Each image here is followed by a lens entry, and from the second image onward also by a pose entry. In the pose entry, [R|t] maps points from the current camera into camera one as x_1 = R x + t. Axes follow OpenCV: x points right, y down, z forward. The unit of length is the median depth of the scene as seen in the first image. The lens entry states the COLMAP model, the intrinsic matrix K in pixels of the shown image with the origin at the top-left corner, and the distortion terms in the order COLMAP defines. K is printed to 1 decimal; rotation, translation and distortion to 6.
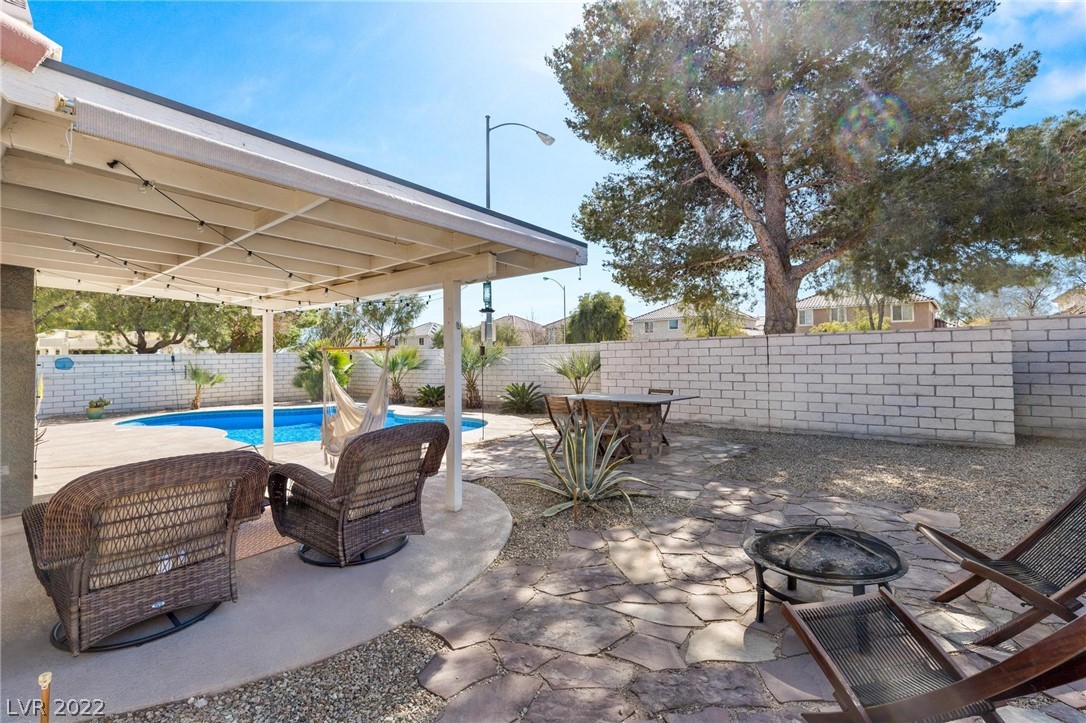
lens RADIAL K [[496.5, 0, 545.6], [0, 496.5, 349.1], [0, 0, 1]] dist [0.001852, 0.000046]
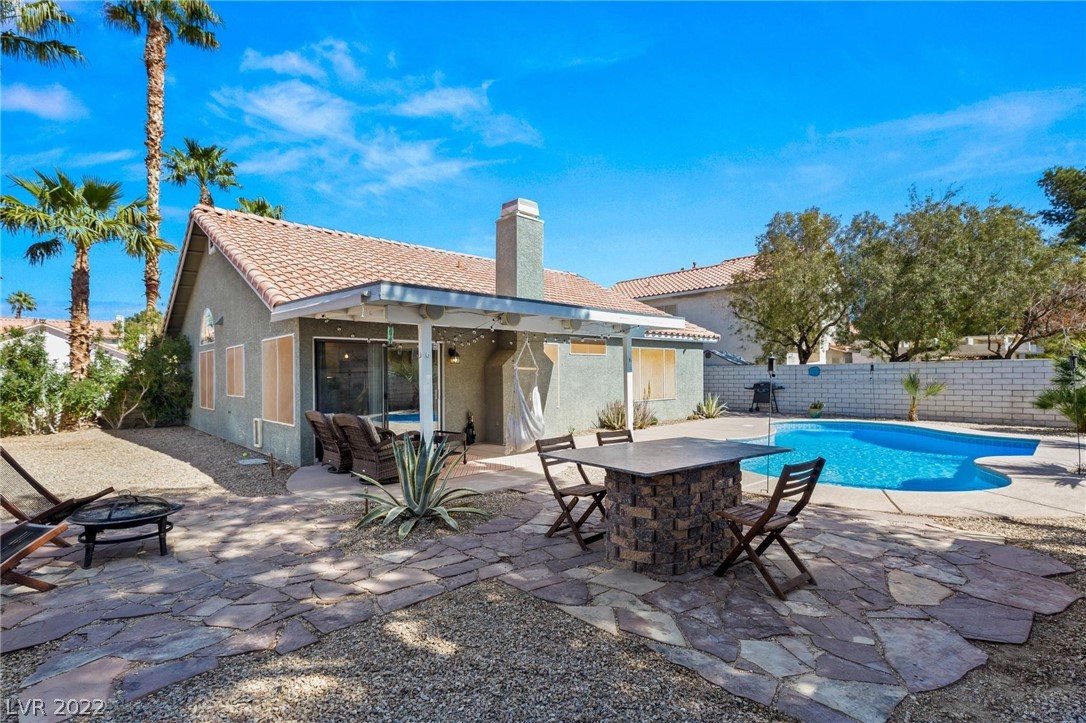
lens RADIAL K [[517.3, 0, 543.0], [0, 517.3, 361.5], [0, 0, 1]] dist [0.002037, 0.000336]
pose [[-0.114317, -0.005000, -0.993432, 0.367058], [0.027490, 0.999588, -0.008194, -0.003084], [0.993064, -0.028246, -0.114132, 0.449709]]
